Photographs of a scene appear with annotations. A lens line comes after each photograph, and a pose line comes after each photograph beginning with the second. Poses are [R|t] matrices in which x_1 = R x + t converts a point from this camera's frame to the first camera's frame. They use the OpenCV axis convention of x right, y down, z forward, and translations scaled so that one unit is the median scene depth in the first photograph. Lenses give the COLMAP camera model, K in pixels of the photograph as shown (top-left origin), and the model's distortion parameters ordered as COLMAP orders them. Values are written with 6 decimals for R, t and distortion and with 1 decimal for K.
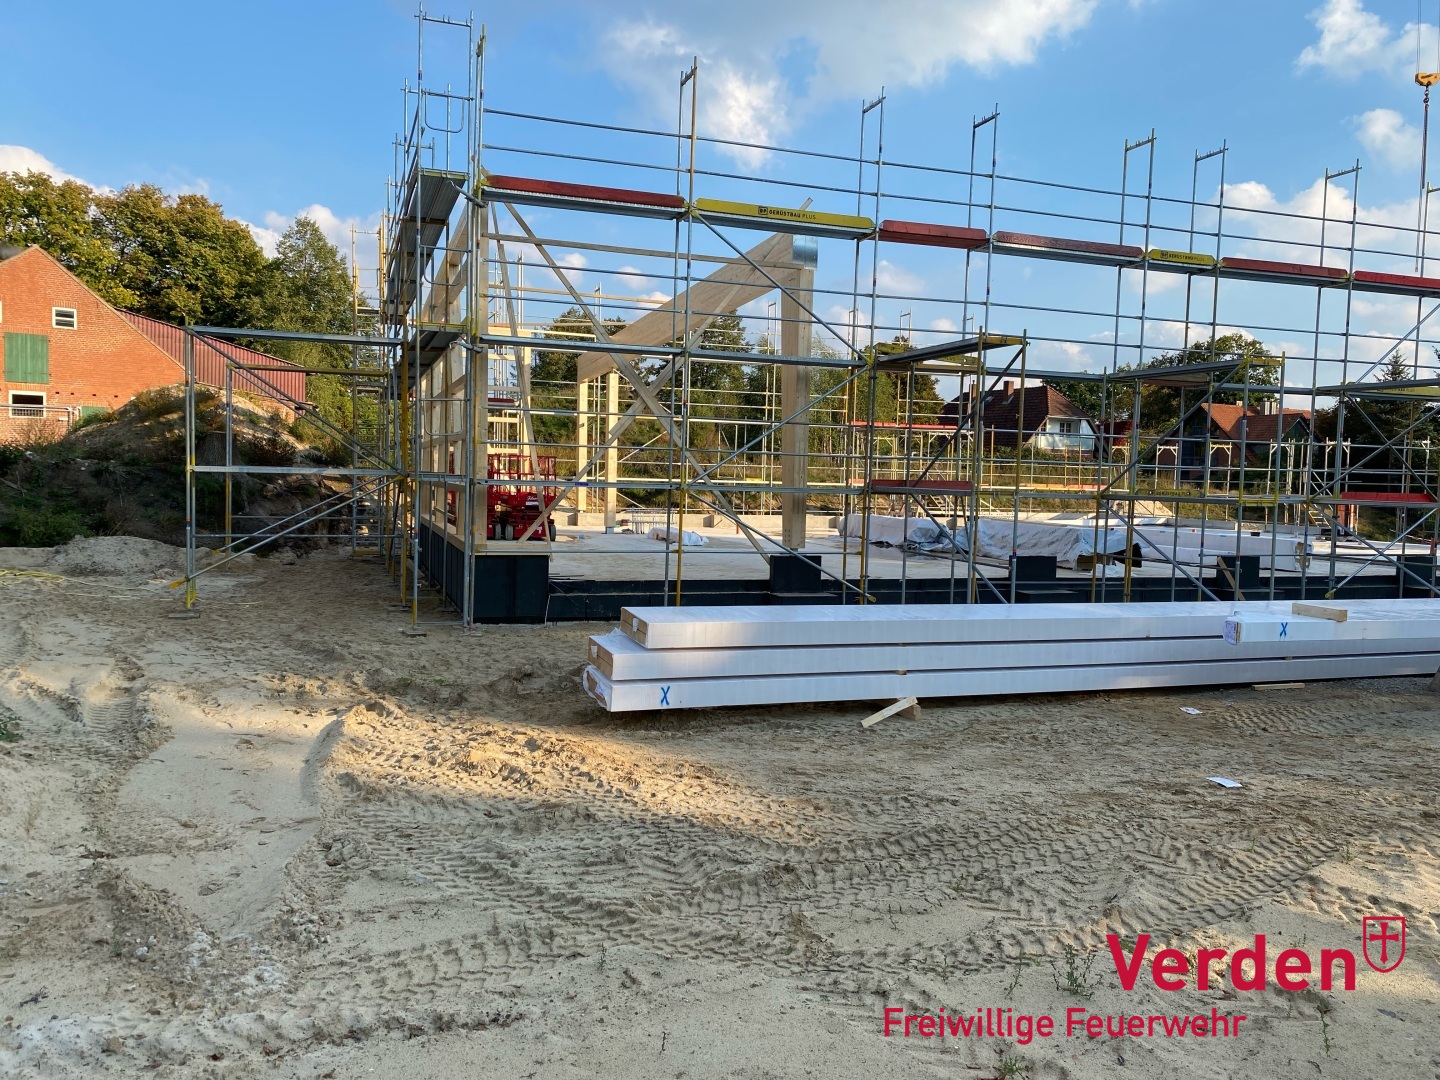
lens RADIAL K [[1091.1, 0, 713.9], [0, 1091.1, 542.1], [0, 0, 1]] dist [0.000357, -0.004203]
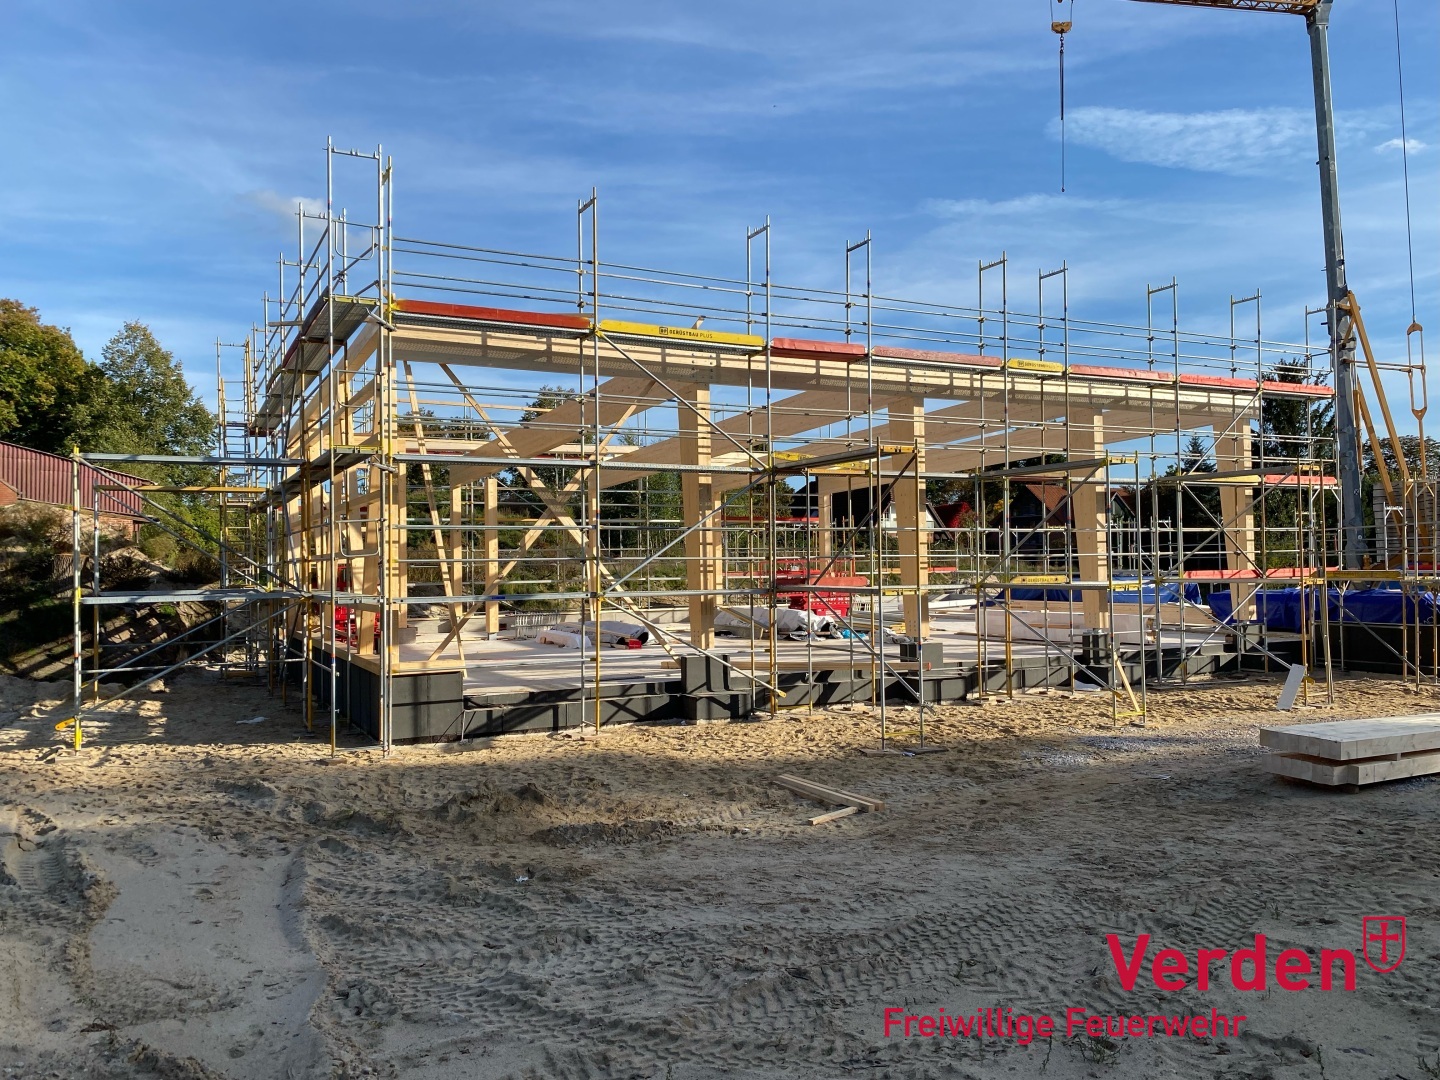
lens RADIAL K [[1091.1, 0, 725.6], [0, 1091.1, 534.9], [0, 0, 1]] dist [0.000357, -0.004203]
pose [[0.988198, -0.038333, 0.148310, -0.132220], [0.051366, 0.995050, -0.085068, -0.033294], [-0.144315, 0.091682, 0.985275, -0.065180]]
